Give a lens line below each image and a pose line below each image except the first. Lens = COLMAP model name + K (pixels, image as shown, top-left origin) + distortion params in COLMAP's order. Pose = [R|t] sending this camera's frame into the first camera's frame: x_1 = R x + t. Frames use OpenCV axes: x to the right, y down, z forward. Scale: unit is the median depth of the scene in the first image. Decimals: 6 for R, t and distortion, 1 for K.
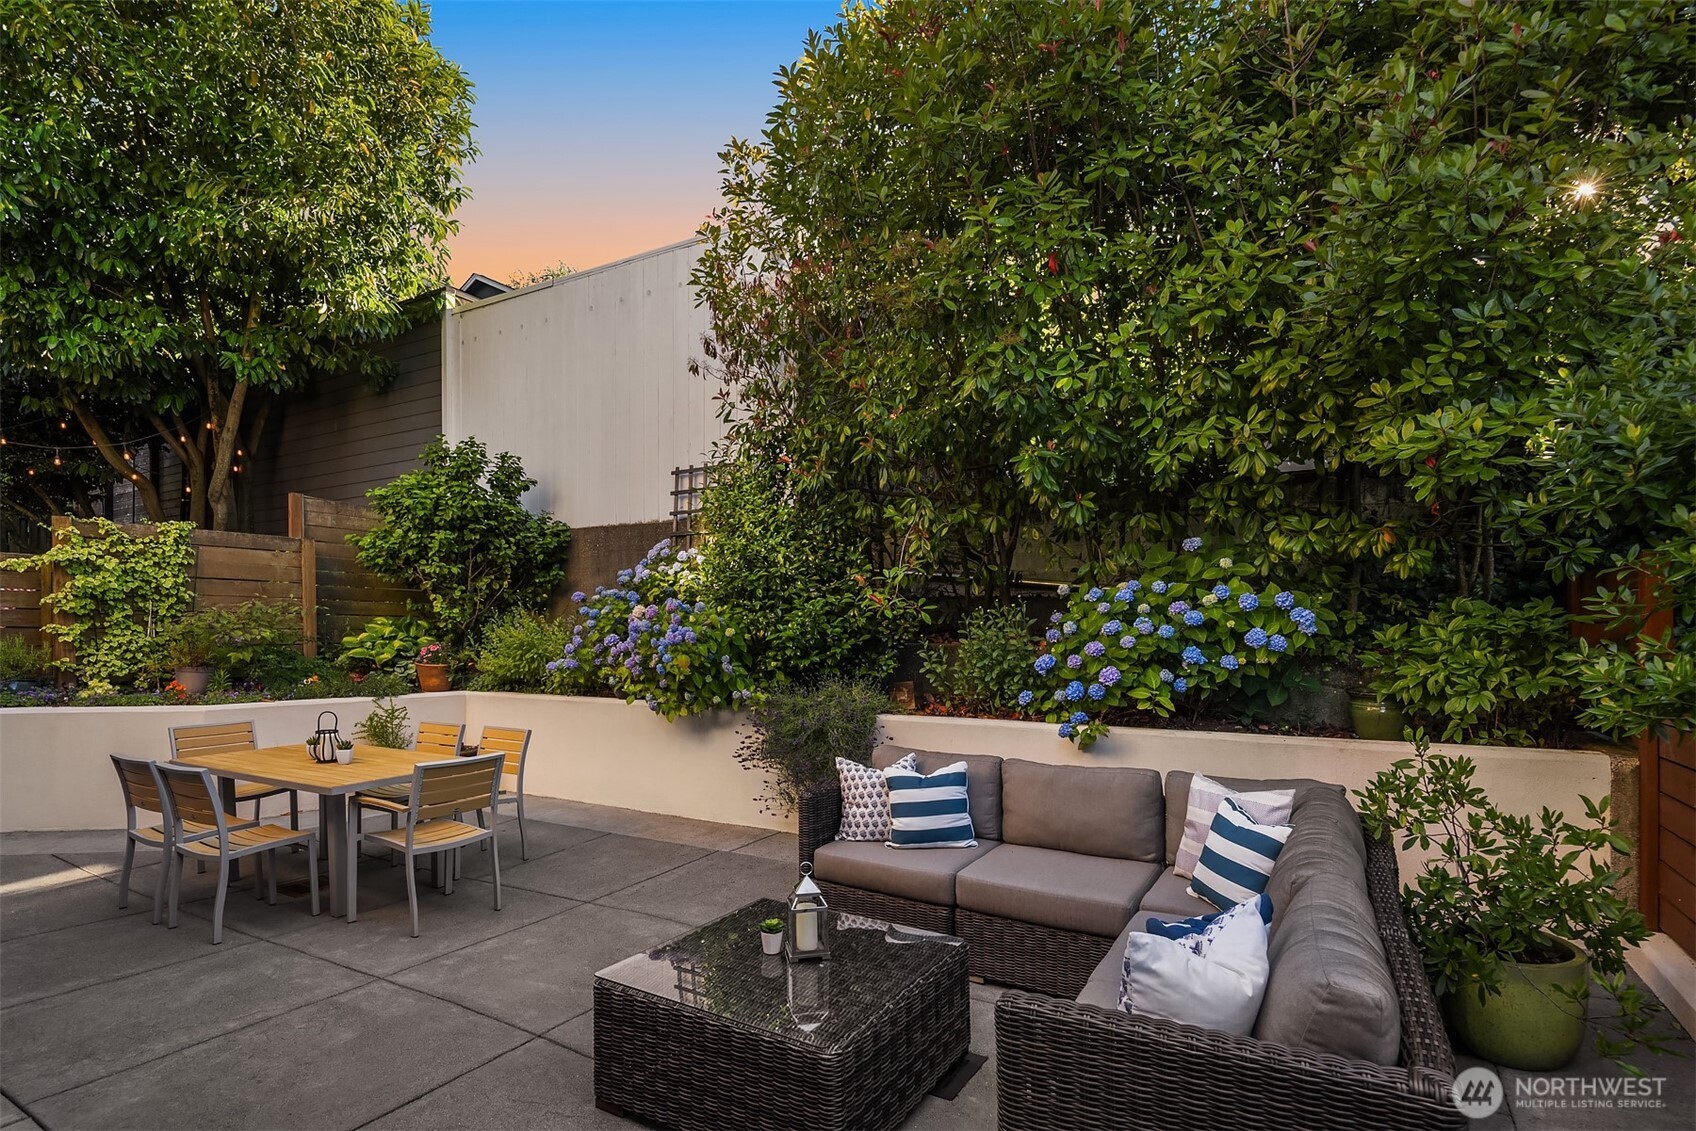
lens RADIAL K [[826.4, 0, 876.0], [0, 826.4, 644.4], [0, 0, 1]] dist [0.003903, -0.004289]
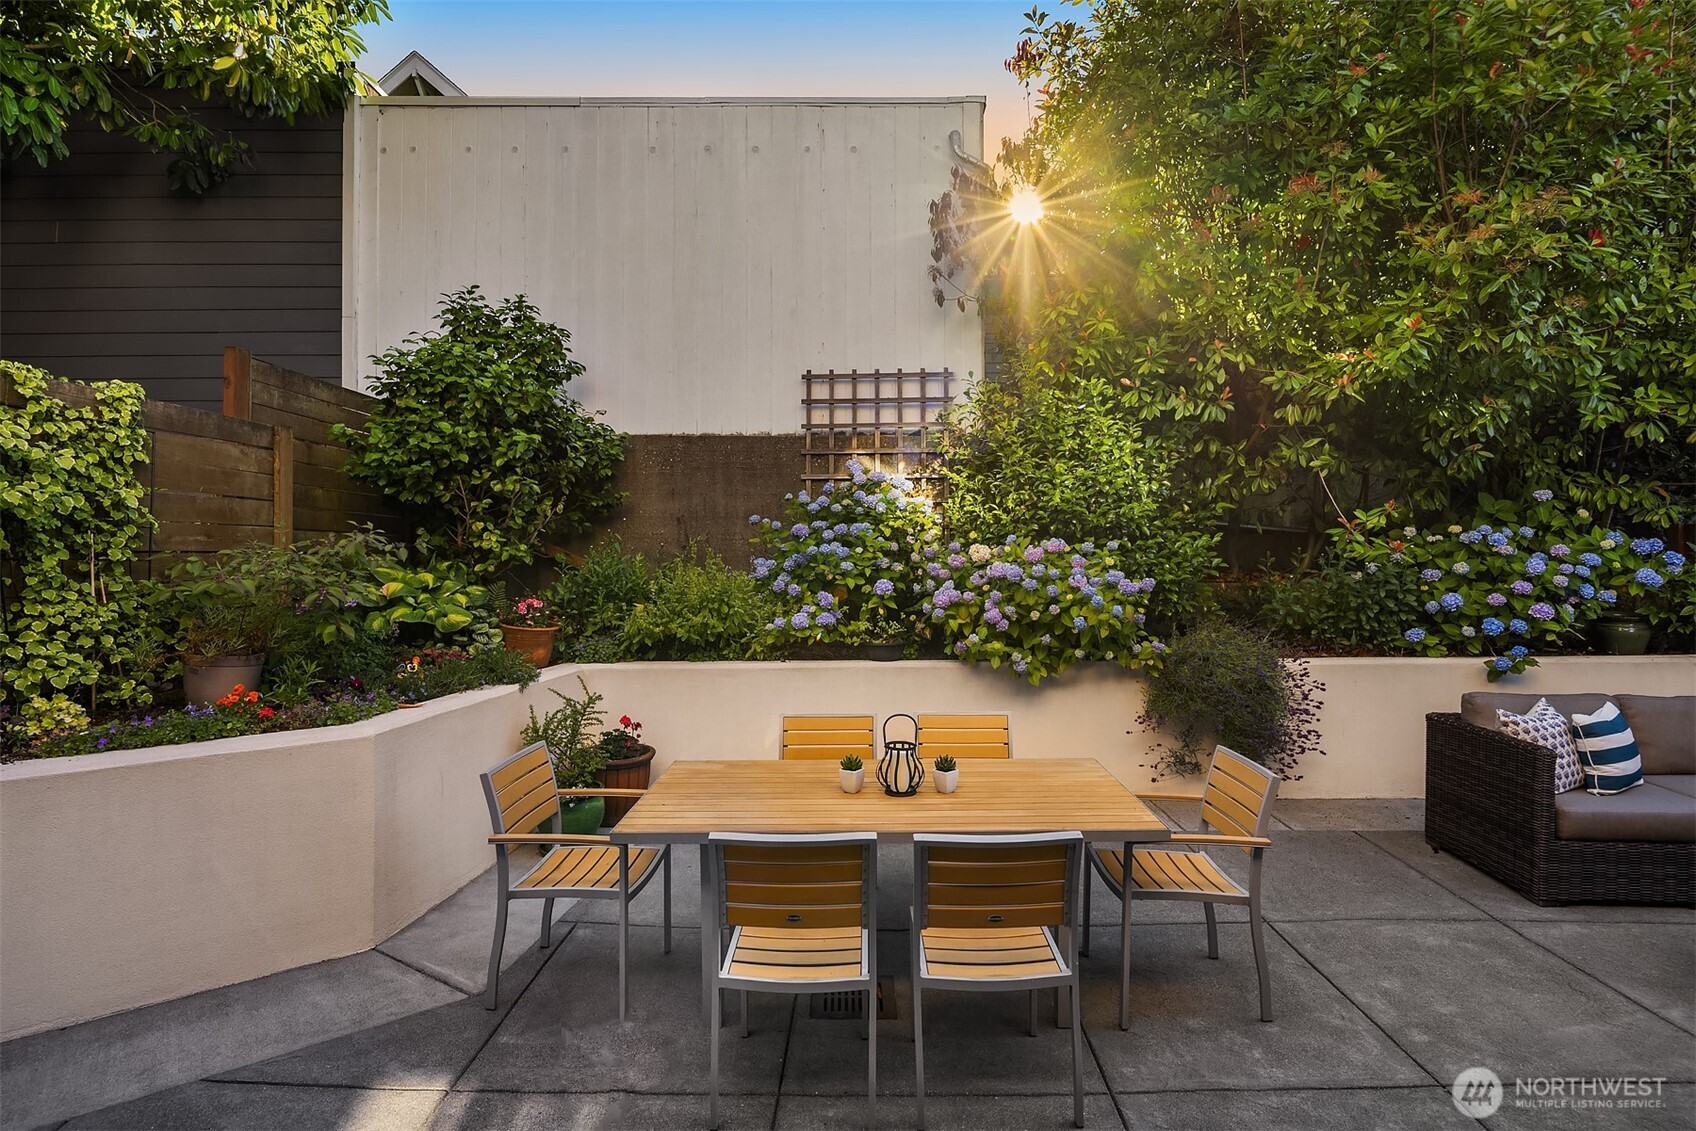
lens RADIAL K [[826.4, 0, 853.9], [0, 826.4, 555.1], [0, 0, 1]] dist [0.003903, -0.004289]
pose [[0.872742, -0.006569, 0.488138, -0.644213], [0.014241, 0.999827, -0.012006, -0.023284], [-0.487974, 0.017430, 0.872684, 0.288568]]
